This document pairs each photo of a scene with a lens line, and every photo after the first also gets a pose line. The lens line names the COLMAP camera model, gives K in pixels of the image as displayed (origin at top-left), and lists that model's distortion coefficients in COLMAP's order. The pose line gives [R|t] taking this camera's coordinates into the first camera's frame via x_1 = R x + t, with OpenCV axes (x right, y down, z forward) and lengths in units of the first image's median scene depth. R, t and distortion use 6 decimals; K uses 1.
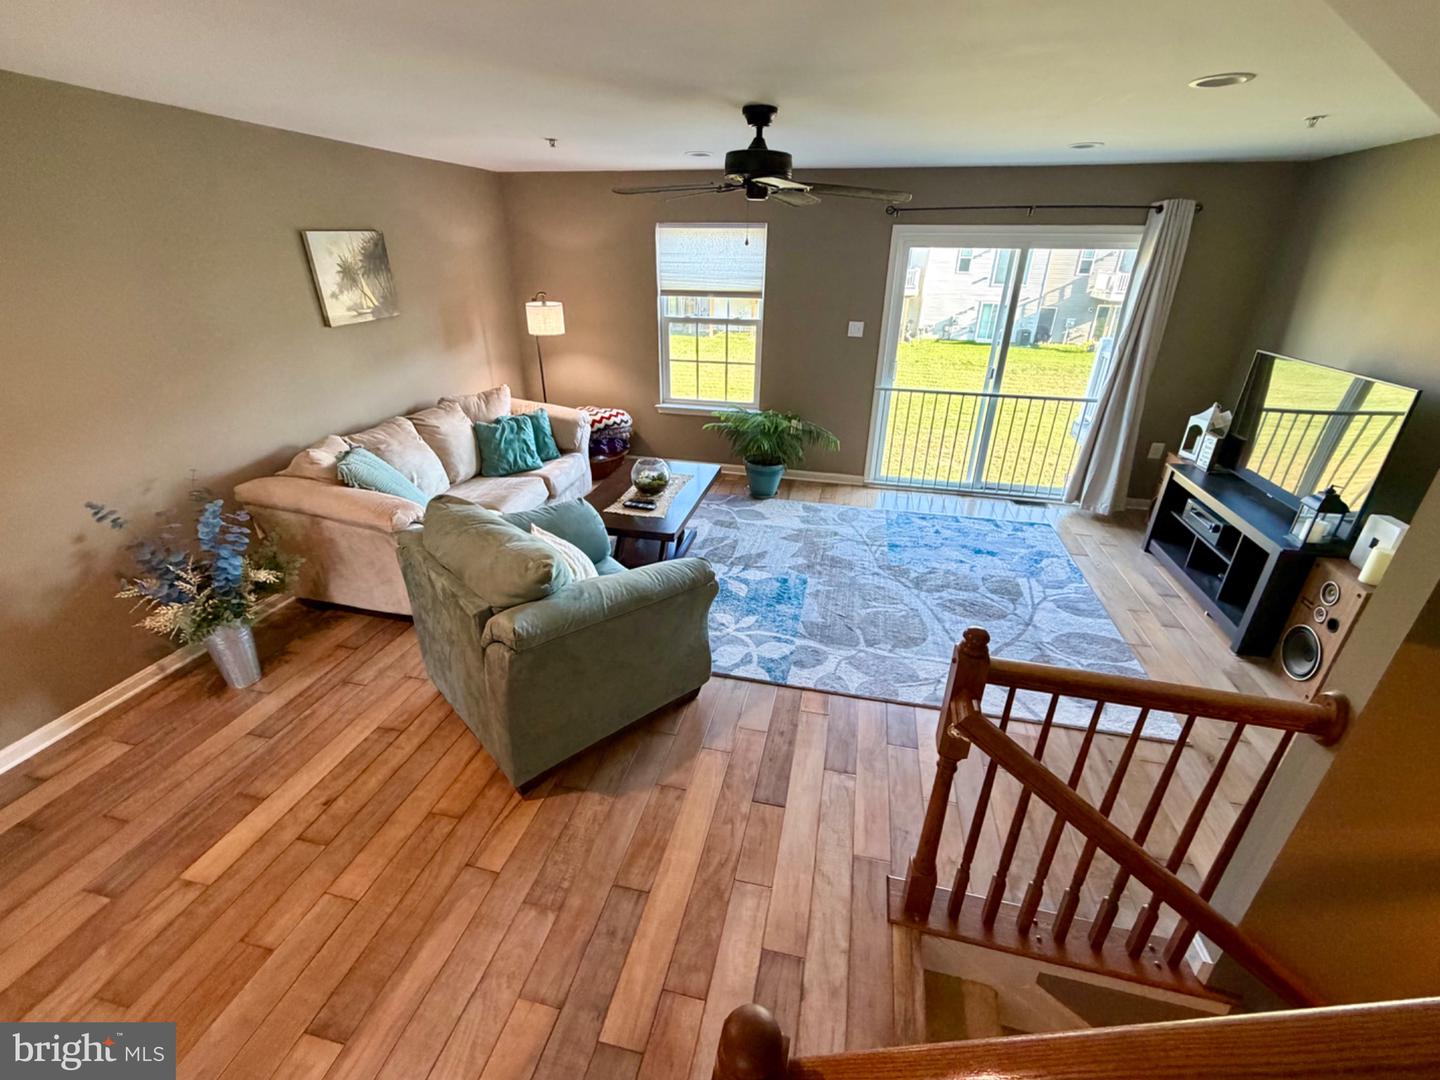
lens RADIAL K [[619.1, 0, 717.6], [0, 619.1, 537.6], [0, 0, 1]] dist [0.001866, -0.000103]
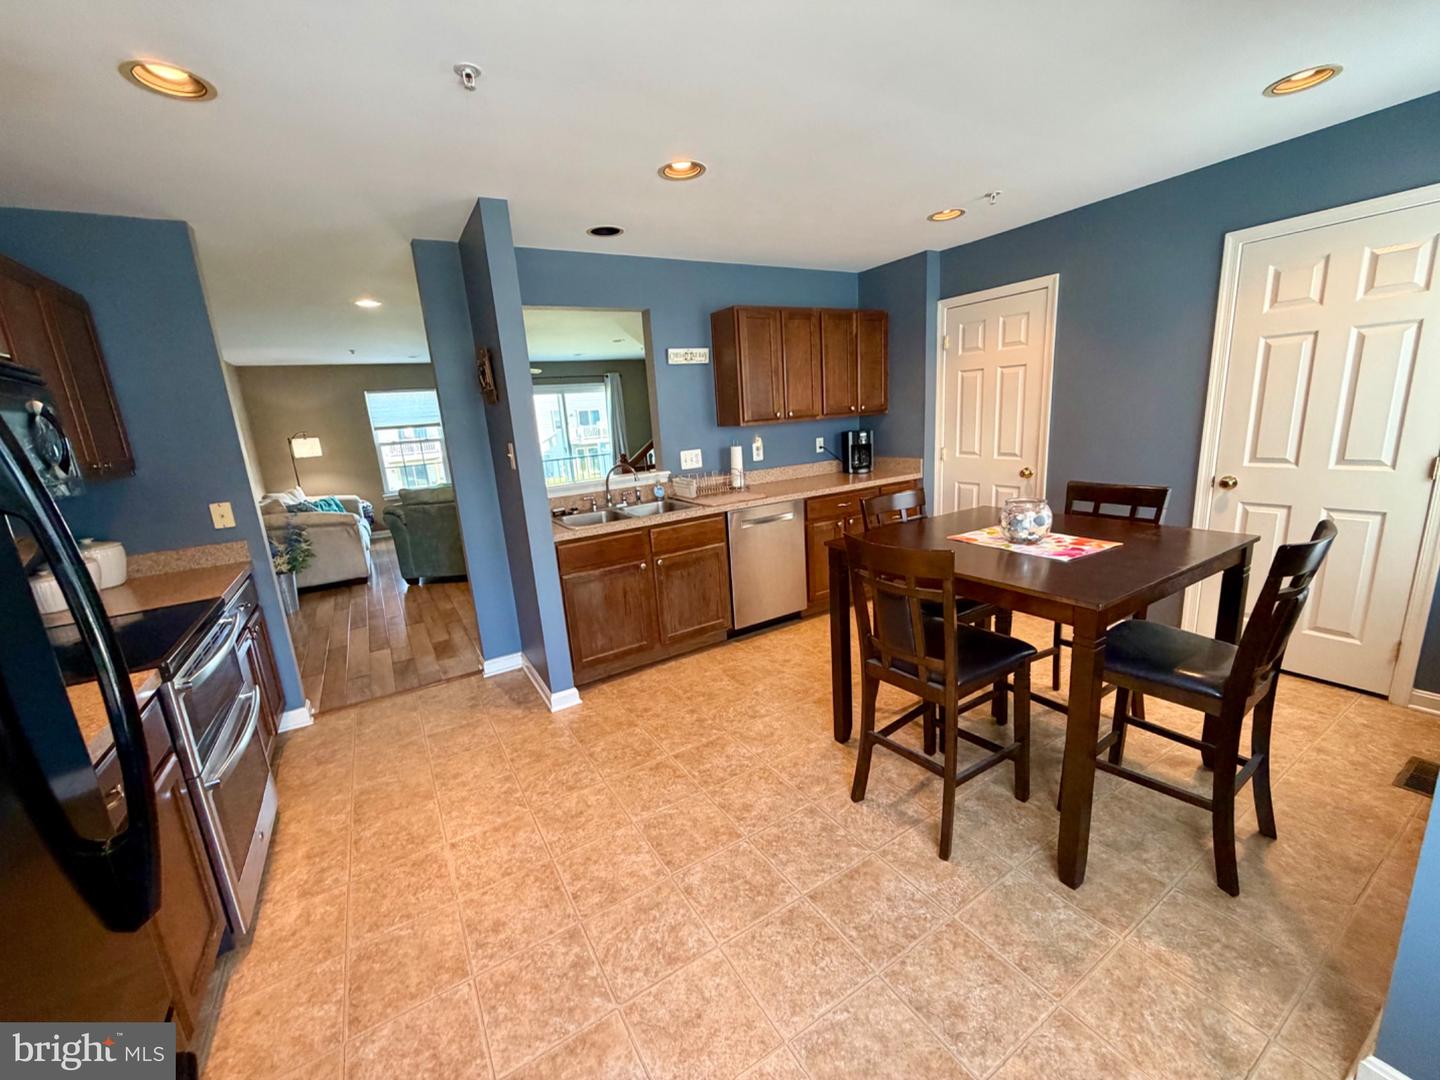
lens RADIAL K [[571.6, 0, 712.3], [0, 571.6, 538.8], [0, 0, 1]] dist [-0.003156, 0.001497]
pose [[0.714979, -0.211032, 0.666536, -0.638363], [0.363201, 0.926733, -0.096185, 0.438258], [-0.597402, 0.310857, 0.739242, -0.730804]]
